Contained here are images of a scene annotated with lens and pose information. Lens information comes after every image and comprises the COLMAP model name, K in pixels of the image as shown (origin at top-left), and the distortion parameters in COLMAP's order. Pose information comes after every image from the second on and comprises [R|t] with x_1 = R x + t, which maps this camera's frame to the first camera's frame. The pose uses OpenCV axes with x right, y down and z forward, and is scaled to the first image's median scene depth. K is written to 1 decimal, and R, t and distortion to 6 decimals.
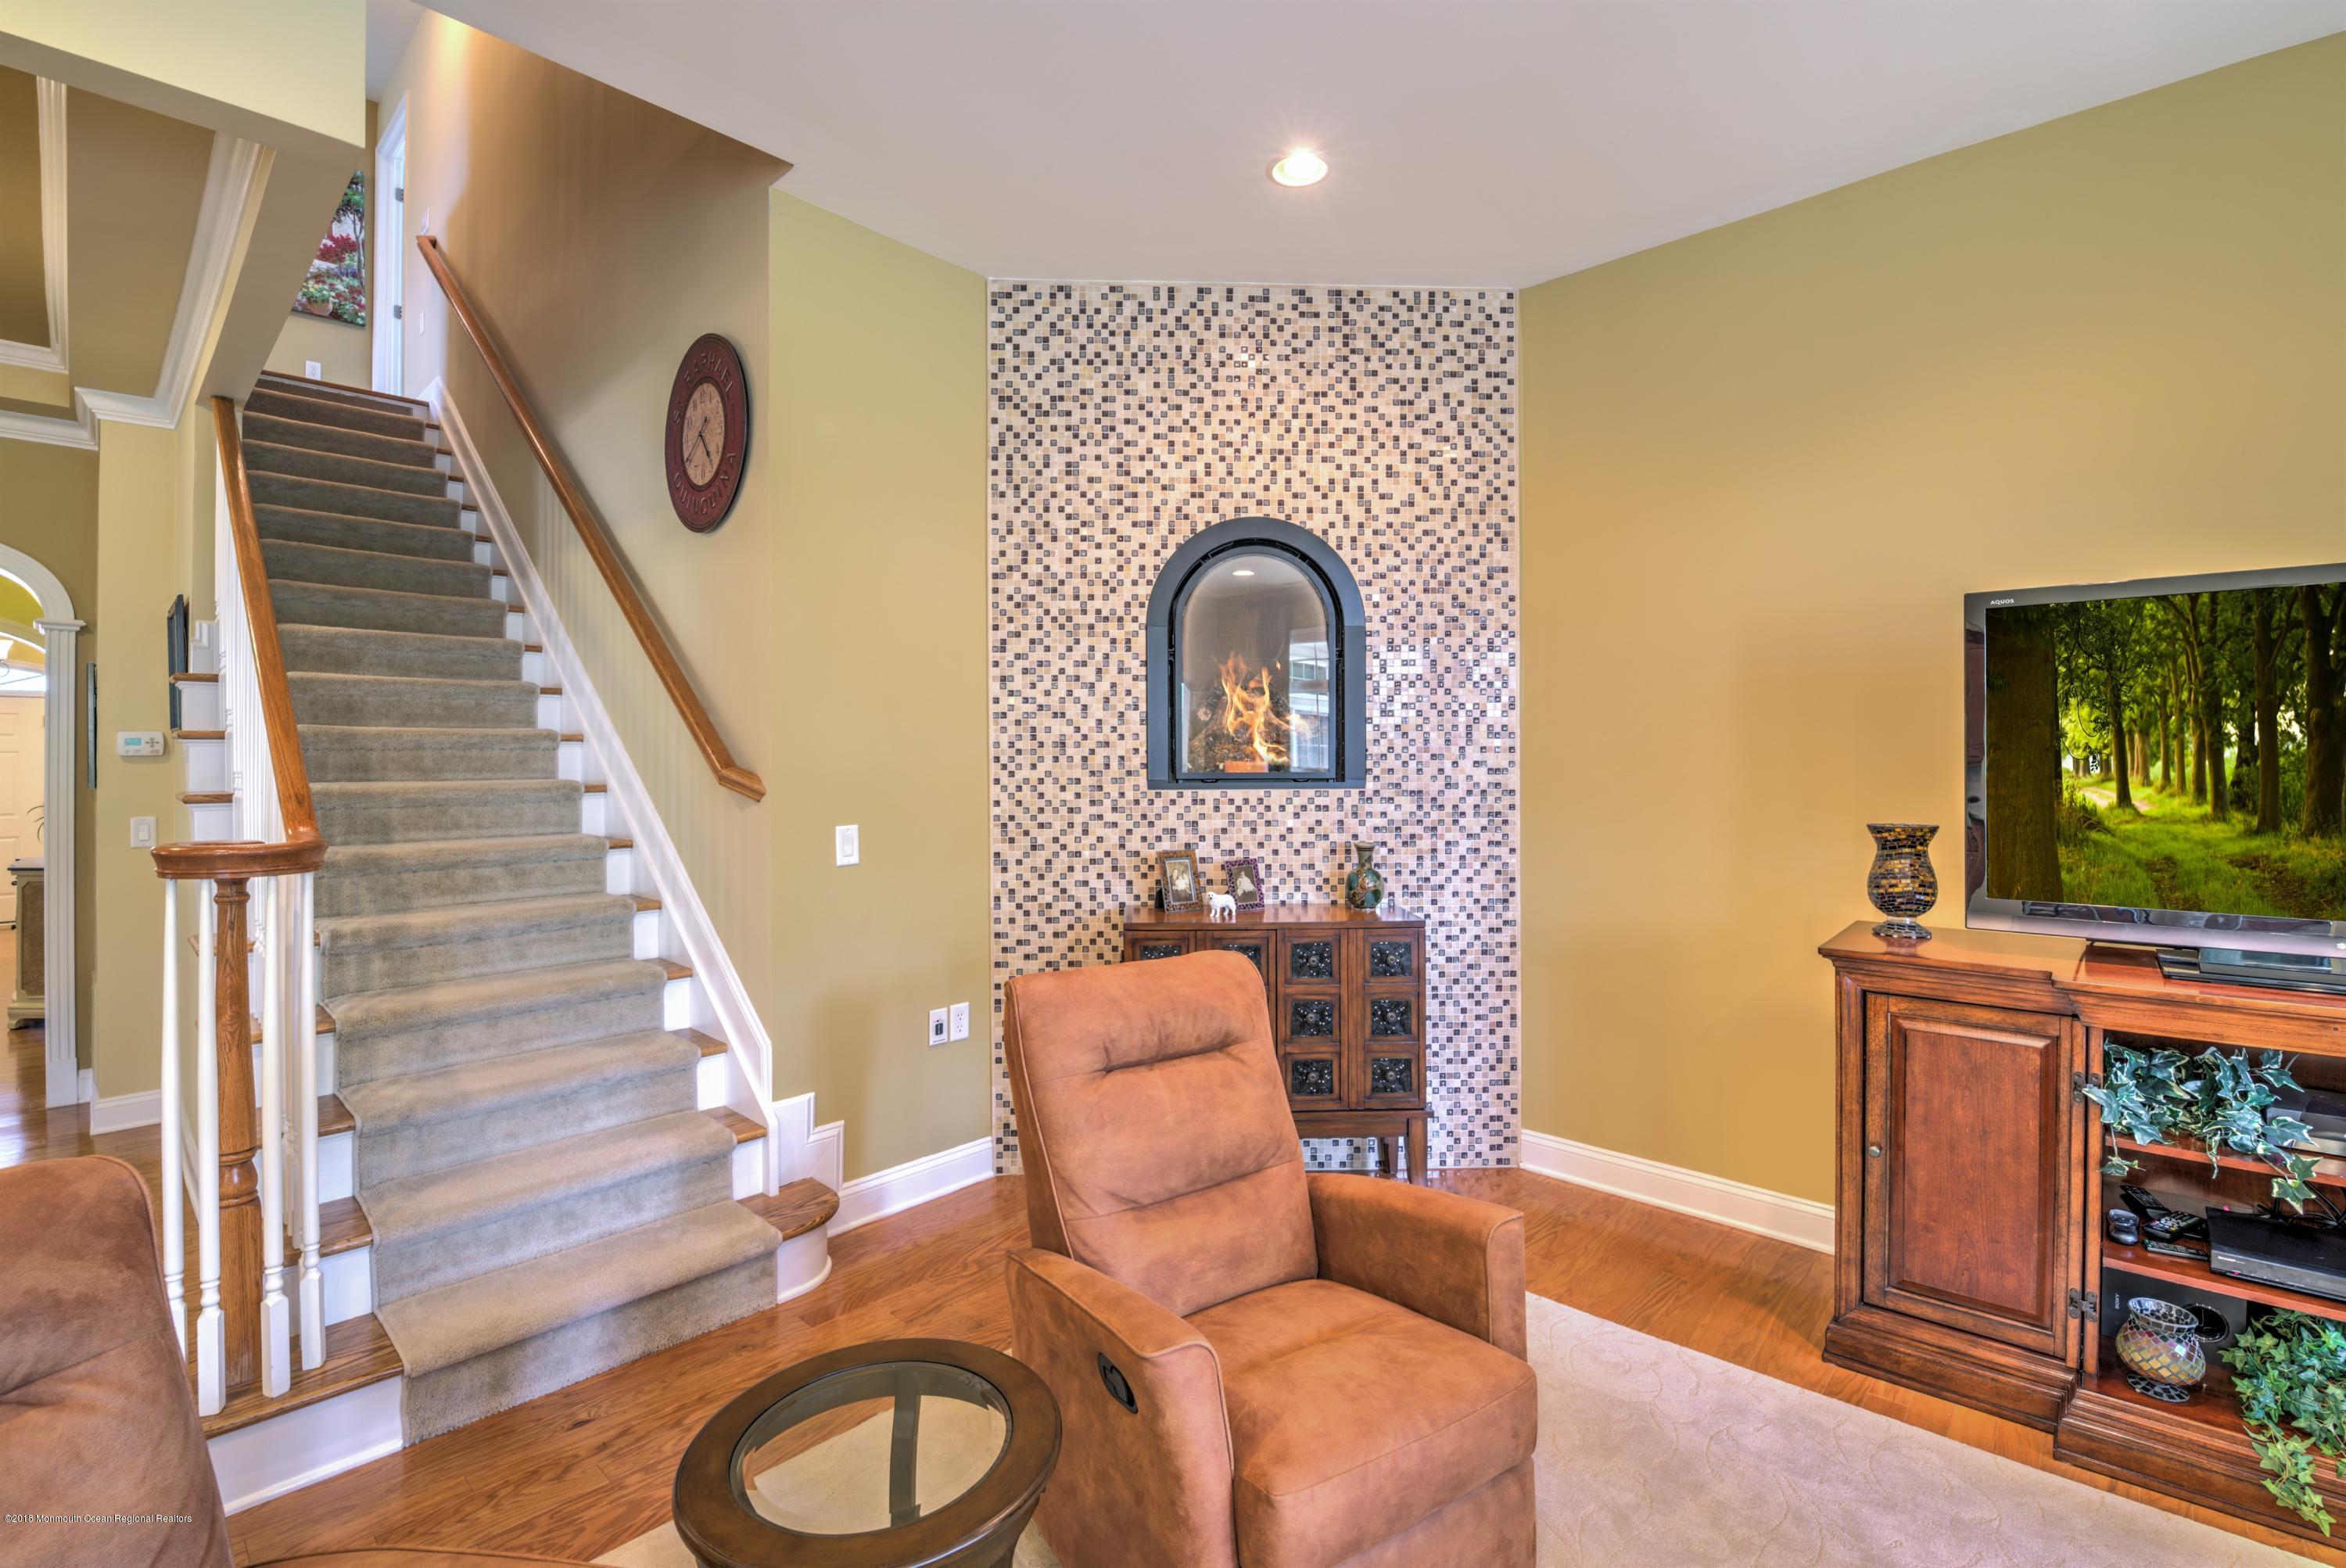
lens RADIAL K [[1018.8, 0, 1240.4], [0, 1018.8, 769.2], [0, 0, 1]] dist [-0.007951, -0.005765]
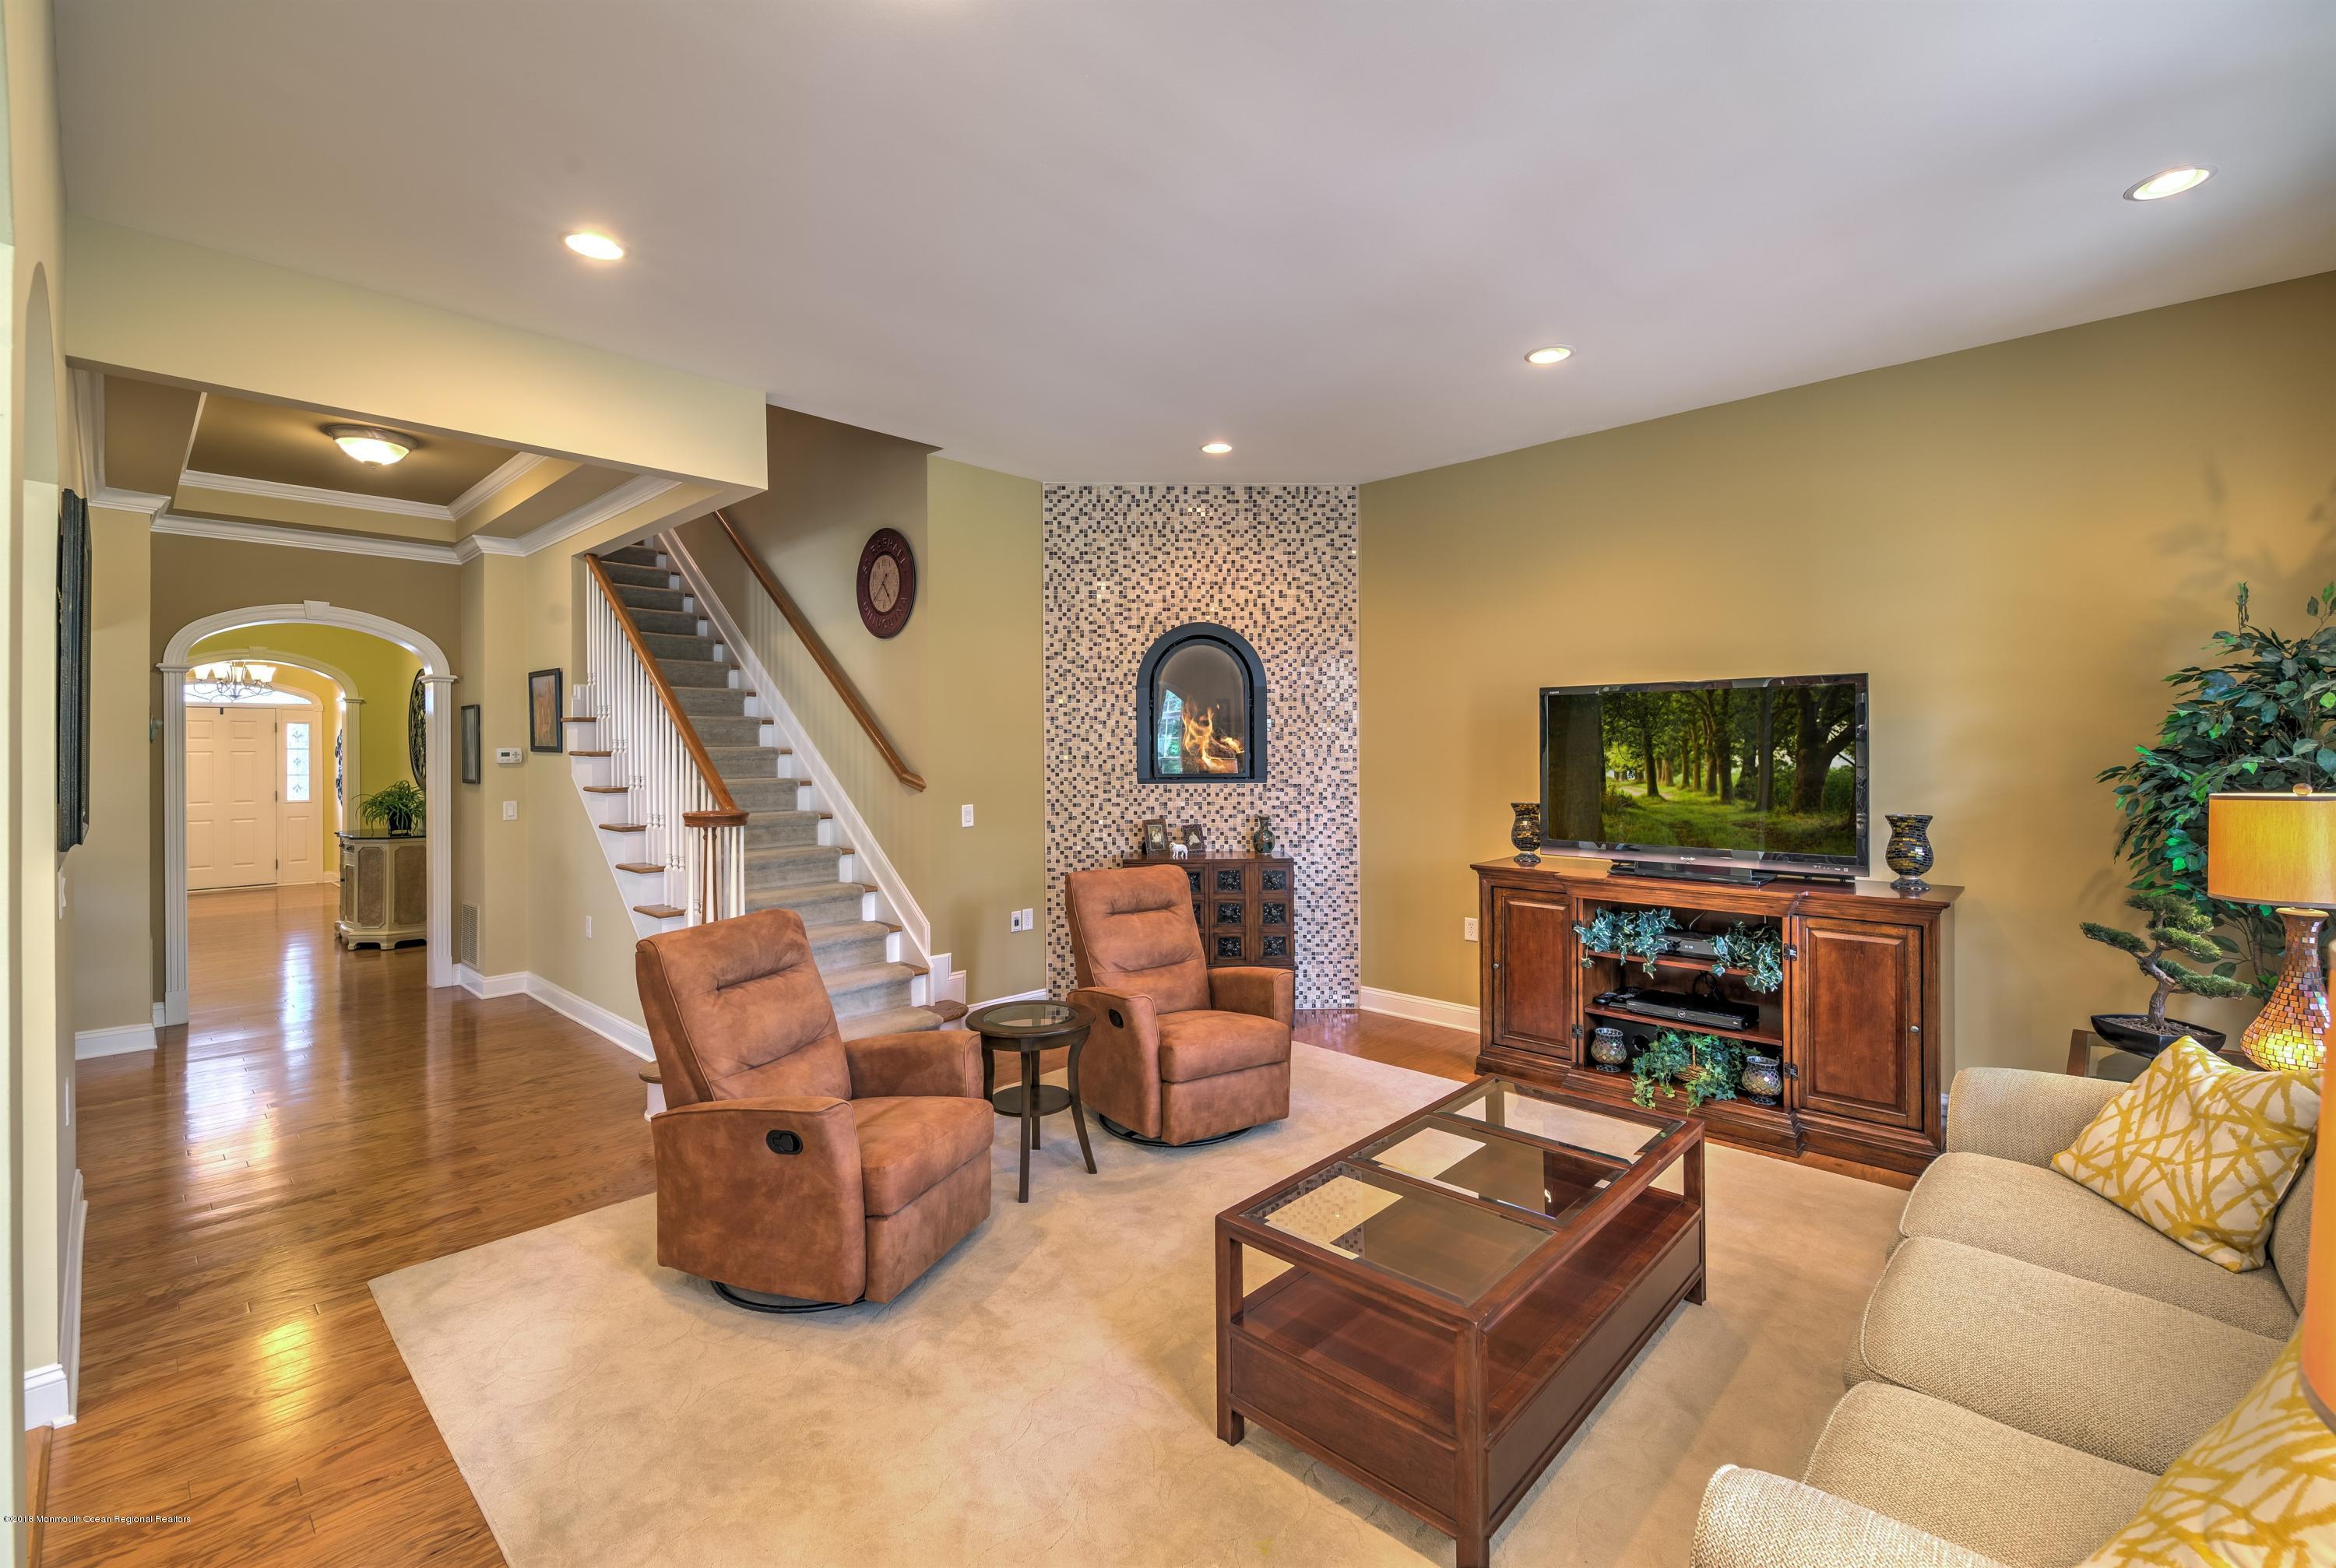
lens RADIAL K [[1014.3, 0, 1231.2], [0, 1014.3, 751.5], [0, 0, 1]] dist [-0.007951, -0.005765]
pose [[0.999837, -0.002203, -0.017910, 0.094438], [0.002132, 0.999990, -0.003996, -0.026523], [0.017919, 0.003957, 0.999832, -0.680418]]
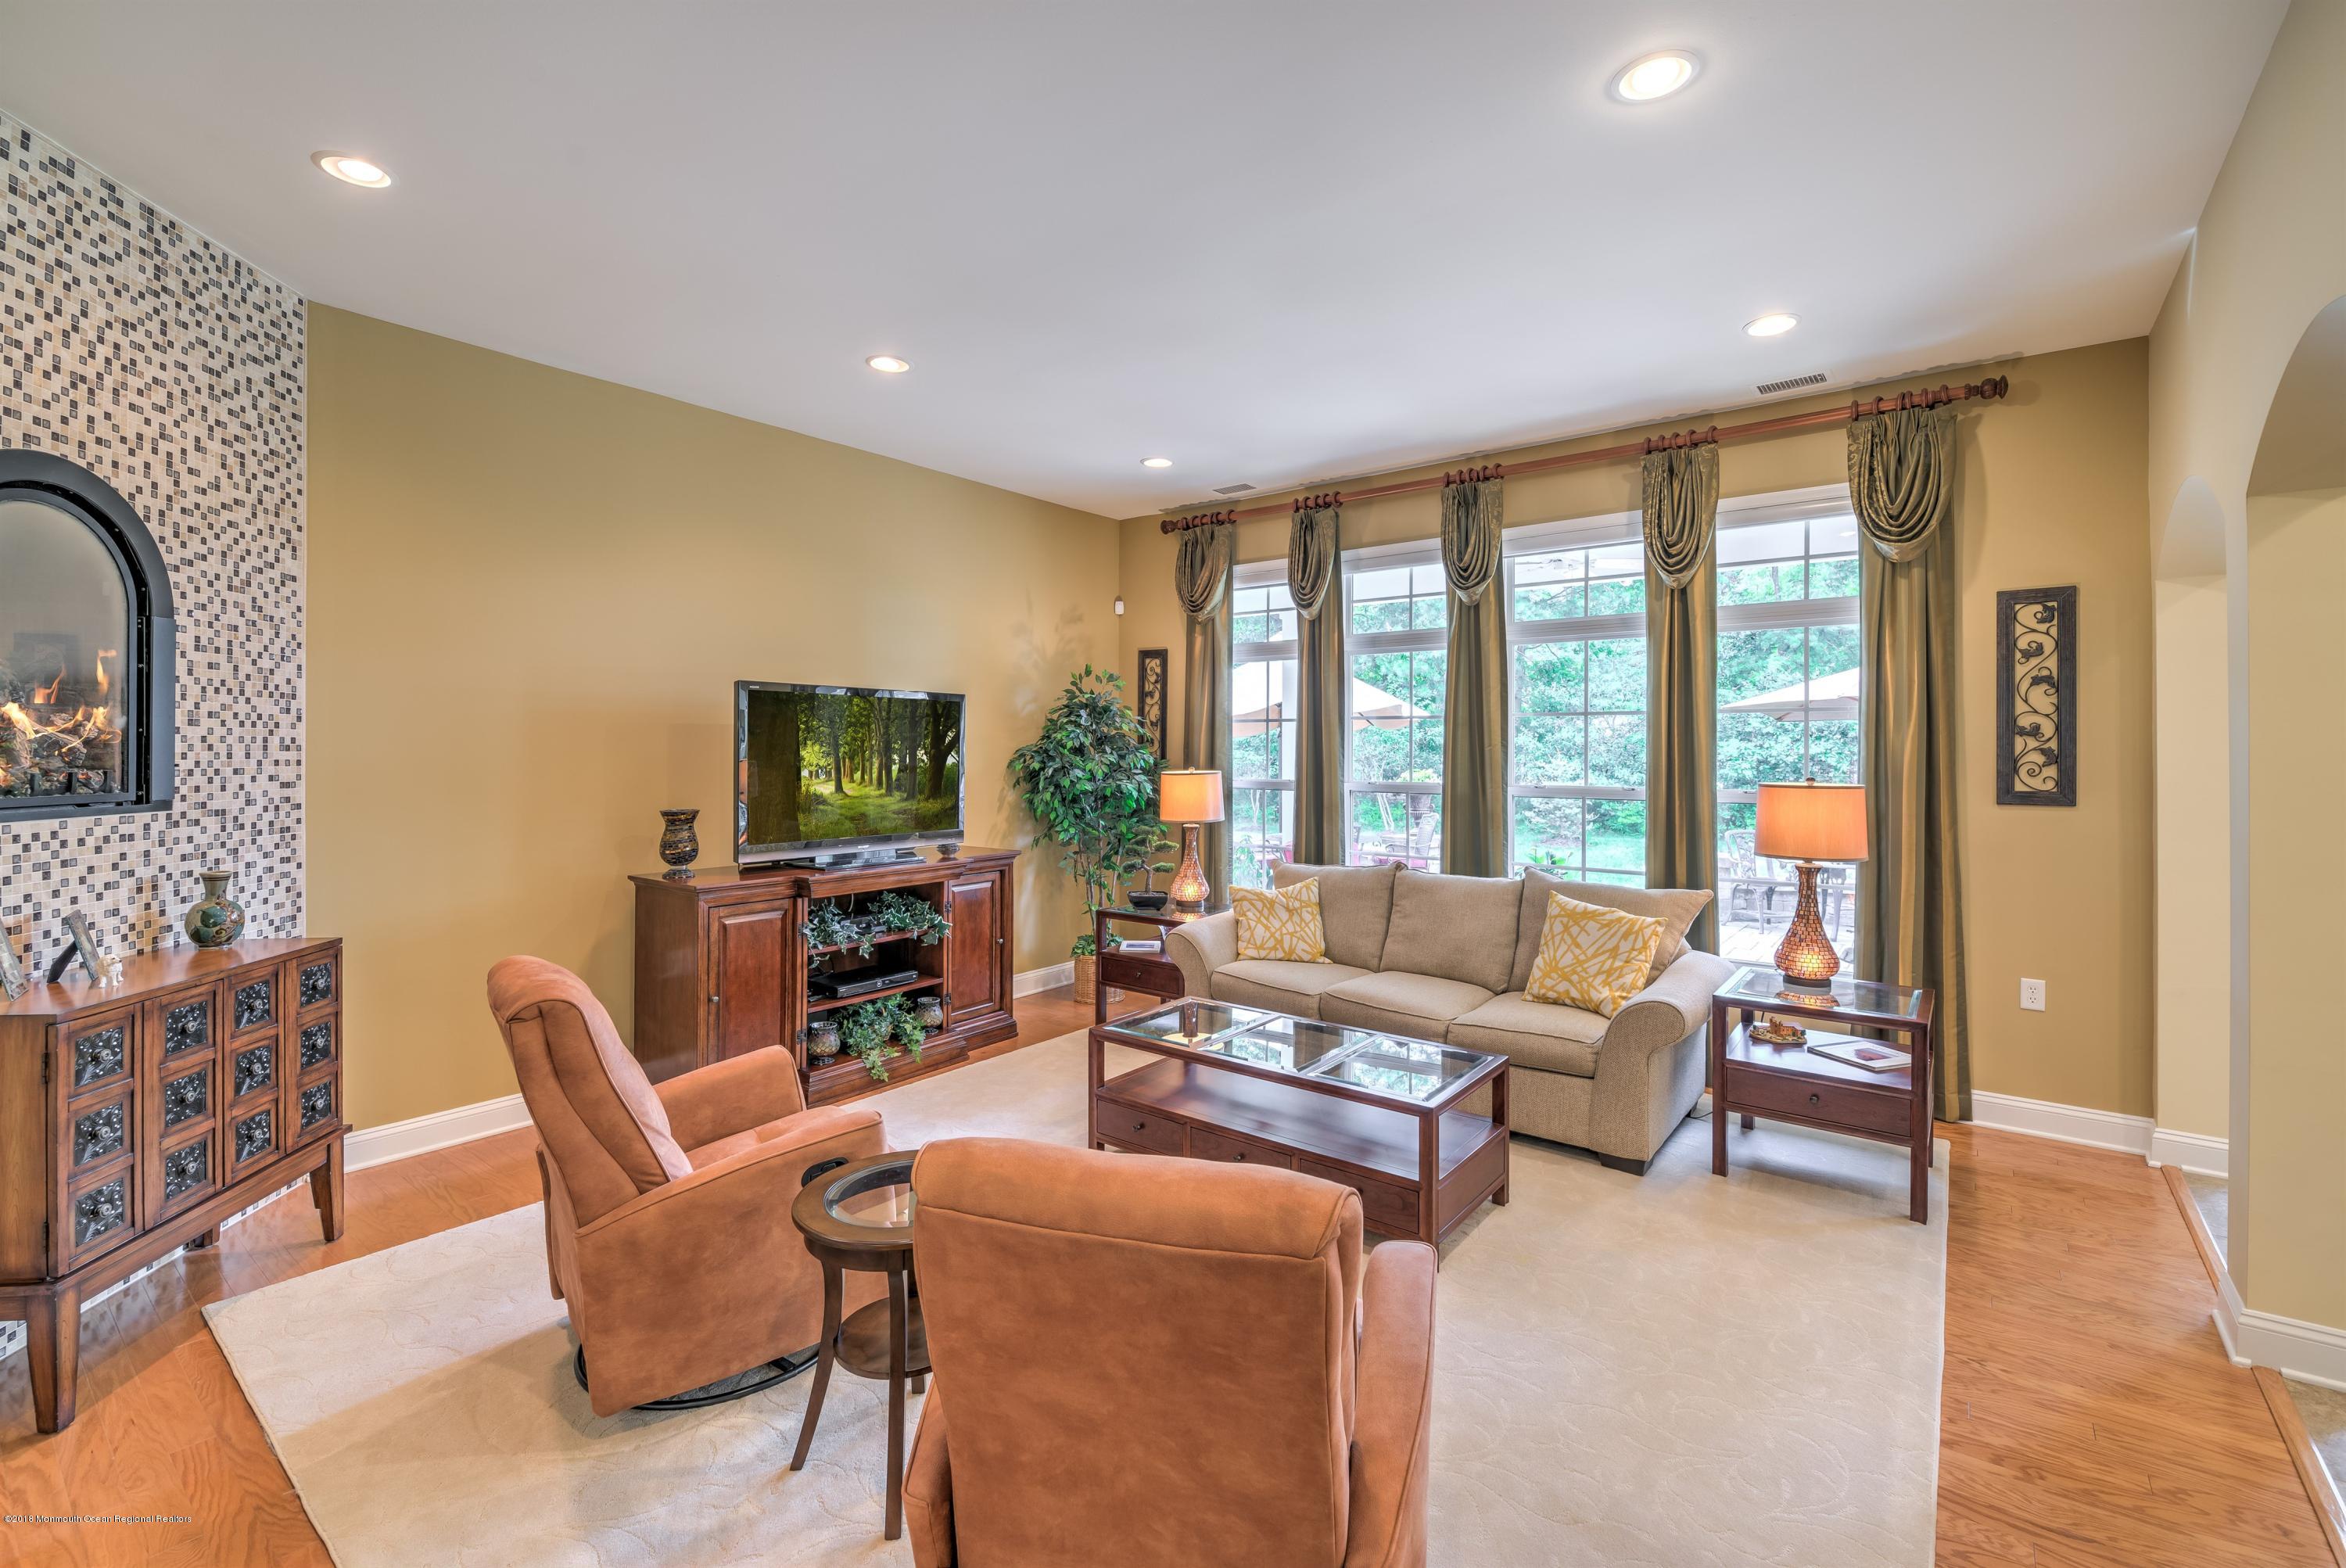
lens RADIAL K [[1018.8, 0, 1161.6], [0, 1018.8, 746.7], [0, 0, 1]] dist [-0.007951, -0.005765]
pose [[-0.069713, 0.006222, 0.997548, -0.772586], [0.003514, 0.999976, -0.005992, -0.026387], [-0.997561, 0.003088, -0.069733, 0.240668]]
